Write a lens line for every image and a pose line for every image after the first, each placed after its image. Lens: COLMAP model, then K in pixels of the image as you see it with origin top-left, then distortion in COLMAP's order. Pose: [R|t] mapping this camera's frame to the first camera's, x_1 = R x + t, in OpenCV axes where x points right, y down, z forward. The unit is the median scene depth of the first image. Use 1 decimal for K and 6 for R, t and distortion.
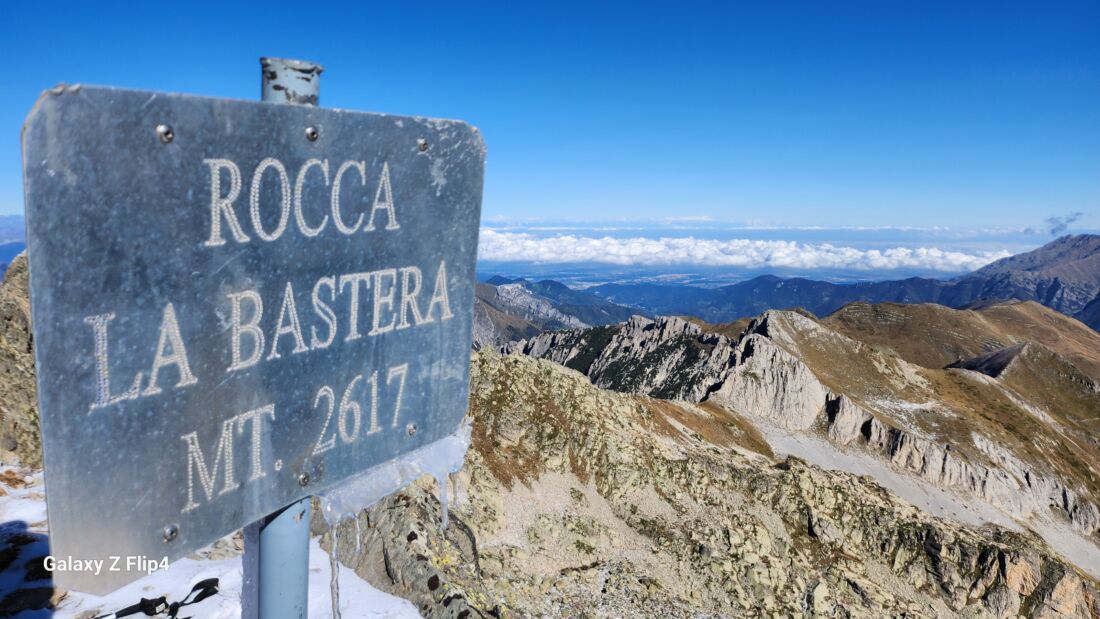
lens RADIAL K [[743.4, 0, 550.4], [0, 743.4, 308.0], [0, 0, 1]] dist [0.010840, -0.002106]
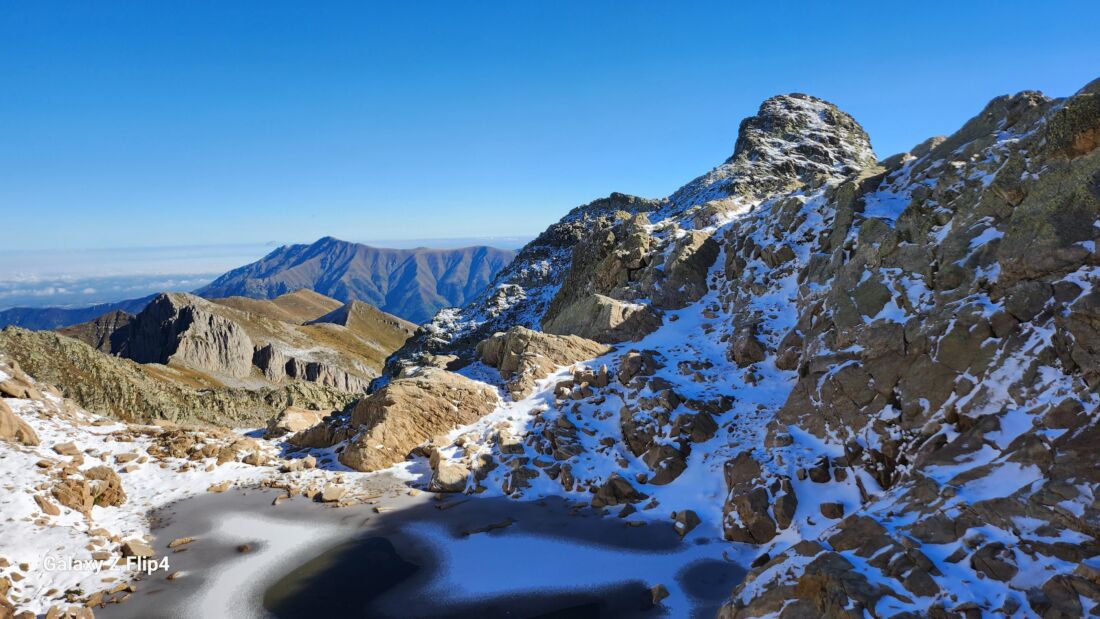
lens RADIAL K [[743.4, 0, 548.5], [0, 743.4, 309.5], [0, 0, 1]] dist [0.010840, -0.002106]
pose [[0.581133, -0.104083, 0.807125, -0.332032], [0.120426, 0.991867, 0.041199, 0.064767], [-0.804849, 0.073257, 0.588941, -0.106163]]
